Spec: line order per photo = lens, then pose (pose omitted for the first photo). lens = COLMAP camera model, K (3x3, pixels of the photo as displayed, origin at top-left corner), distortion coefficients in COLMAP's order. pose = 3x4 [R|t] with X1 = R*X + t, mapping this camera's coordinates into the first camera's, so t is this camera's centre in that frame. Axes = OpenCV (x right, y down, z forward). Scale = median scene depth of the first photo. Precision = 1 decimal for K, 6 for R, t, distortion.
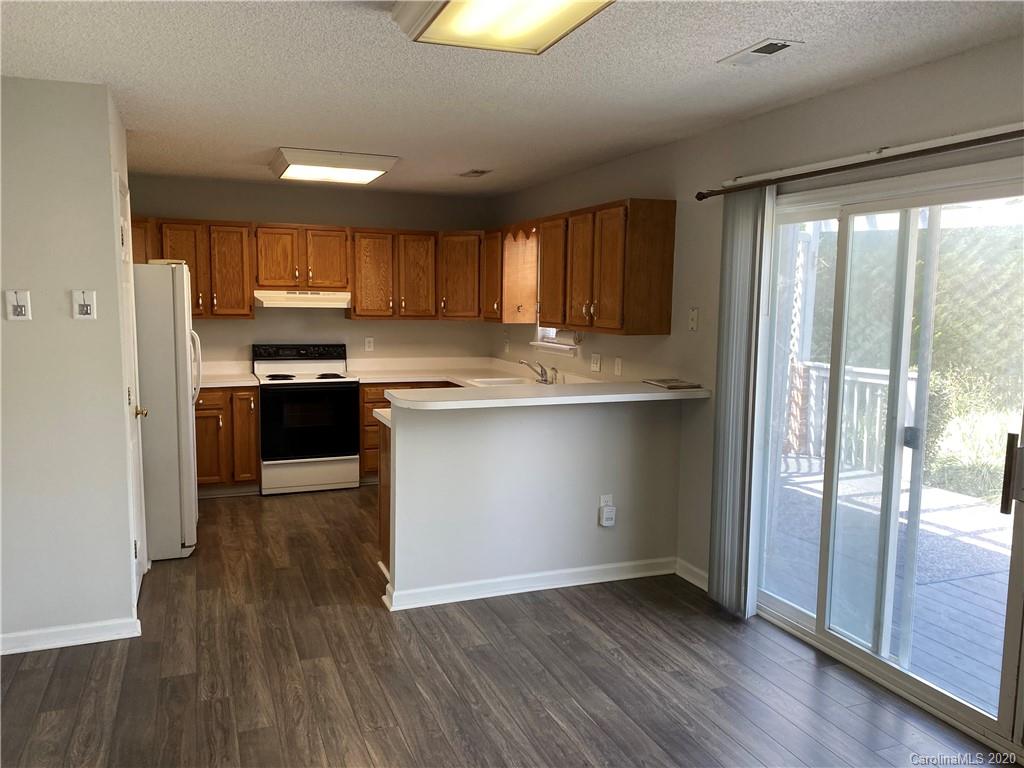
lens RADIAL K [[776.3, 0, 508.4], [0, 776.3, 385.7], [0, 0, 1]] dist [0.012702, -0.002359]
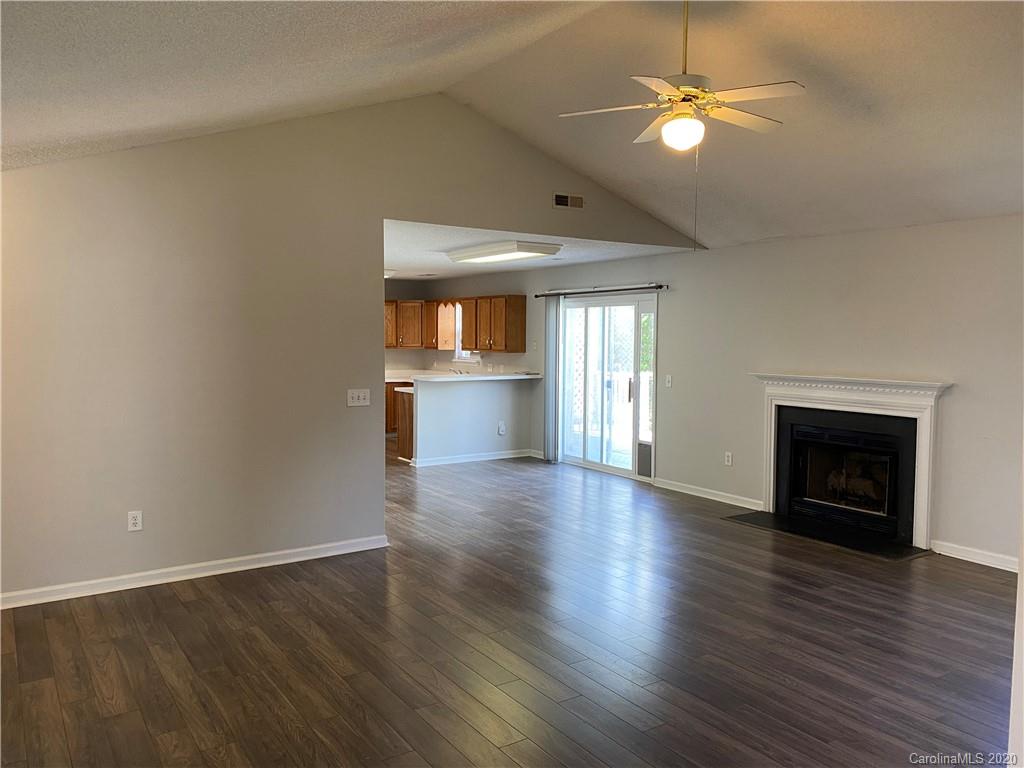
lens RADIAL K [[776.3, 0, 508.4], [0, 776.3, 385.7], [0, 0, 1]] dist [0.012702, -0.002359]
pose [[0.980445, -0.018299, 0.195941, -0.239428], [0.027103, 0.998735, -0.042345, 0.104799], [-0.194918, 0.046828, 0.979701, -1.008590]]
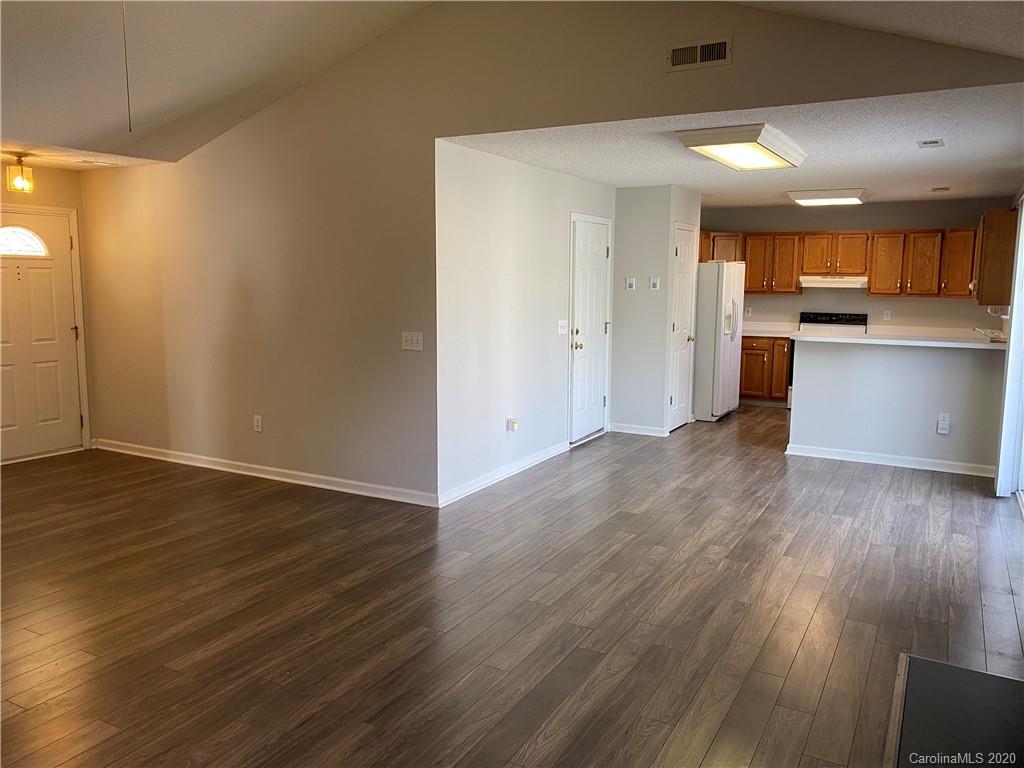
lens RADIAL K [[776.3, 0, 508.4], [0, 776.3, 385.7], [0, 0, 1]] dist [0.012702, -0.002359]
pose [[0.623131, 0.100271, -0.775663, 0.597947], [-0.086874, 0.994484, 0.058769, 0.059104], [0.777277, 0.030764, 0.628405, -0.457612]]
